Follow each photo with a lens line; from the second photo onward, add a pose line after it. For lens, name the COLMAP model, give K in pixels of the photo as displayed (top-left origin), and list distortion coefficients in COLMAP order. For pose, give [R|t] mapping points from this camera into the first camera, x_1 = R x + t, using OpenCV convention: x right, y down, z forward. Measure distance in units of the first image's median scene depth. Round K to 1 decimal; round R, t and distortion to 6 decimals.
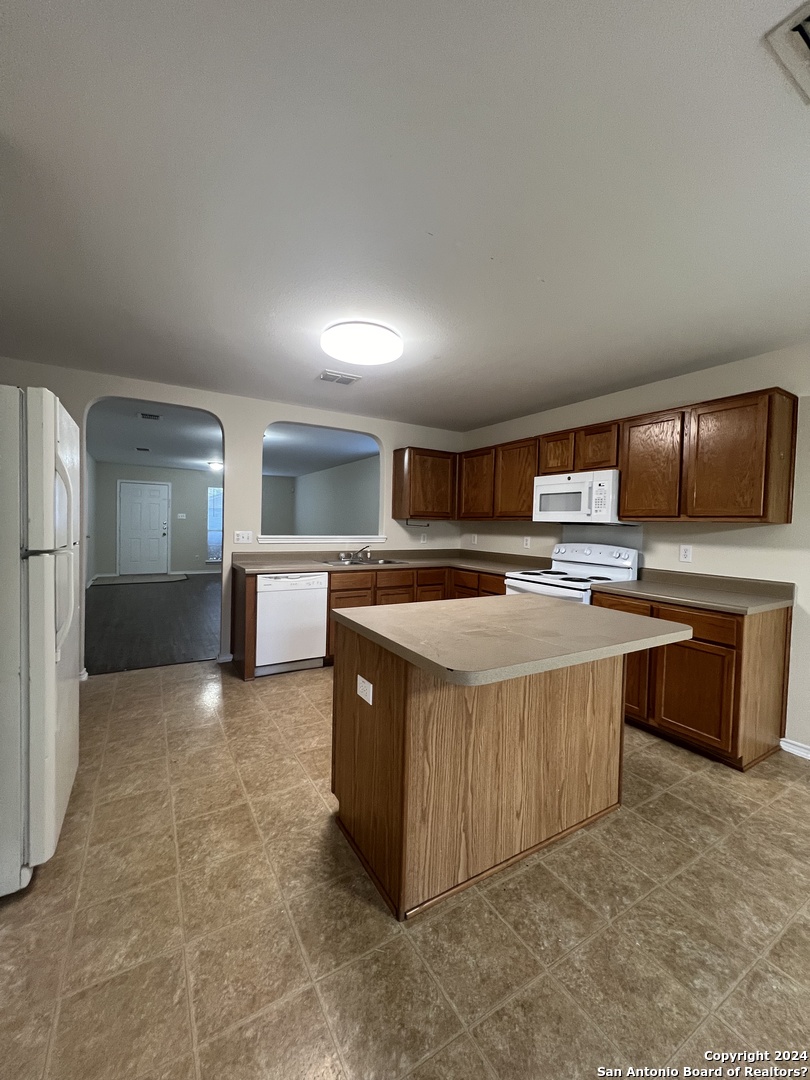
lens RADIAL K [[429.9, 0, 406.0], [0, 429.9, 535.4], [0, 0, 1]] dist [-0.000462, -0.000020]
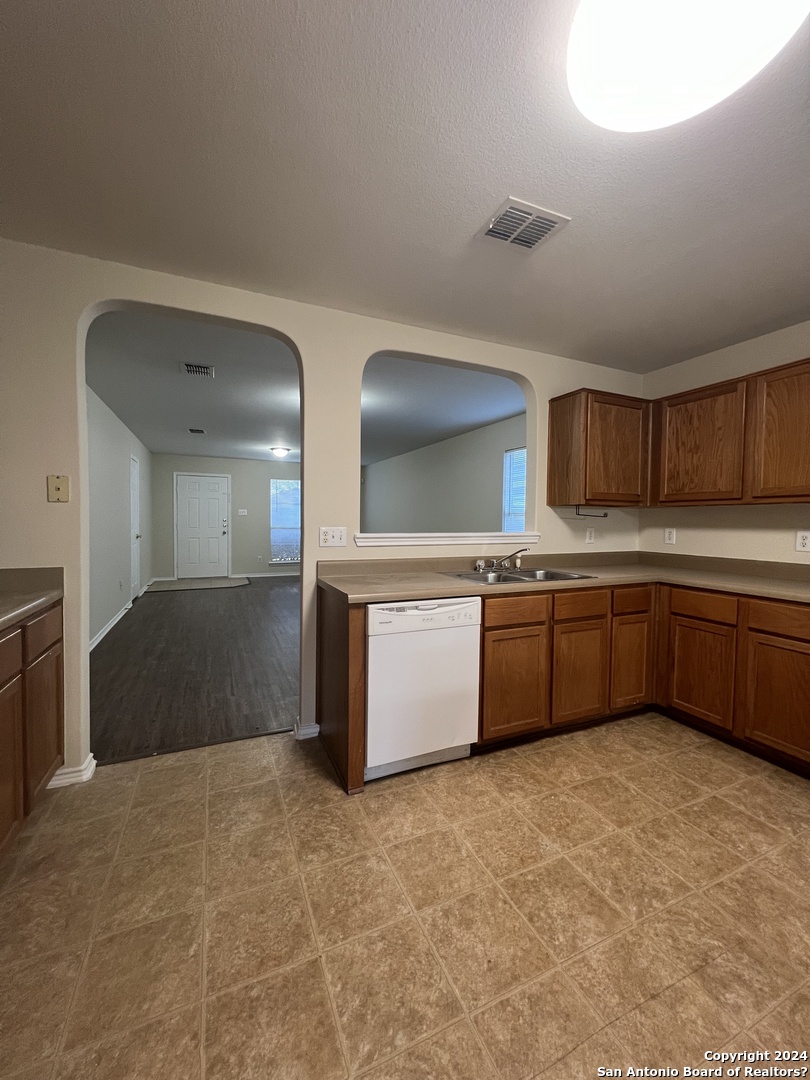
lens RADIAL K [[429.9, 0, 406.0], [0, 429.9, 535.4], [0, 0, 1]] dist [-0.000462, -0.000020]
pose [[0.992692, -0.007965, -0.120415, -0.125403], [0.008974, 0.999929, 0.007842, -0.000987], [0.120344, -0.008865, 0.992693, 0.248128]]
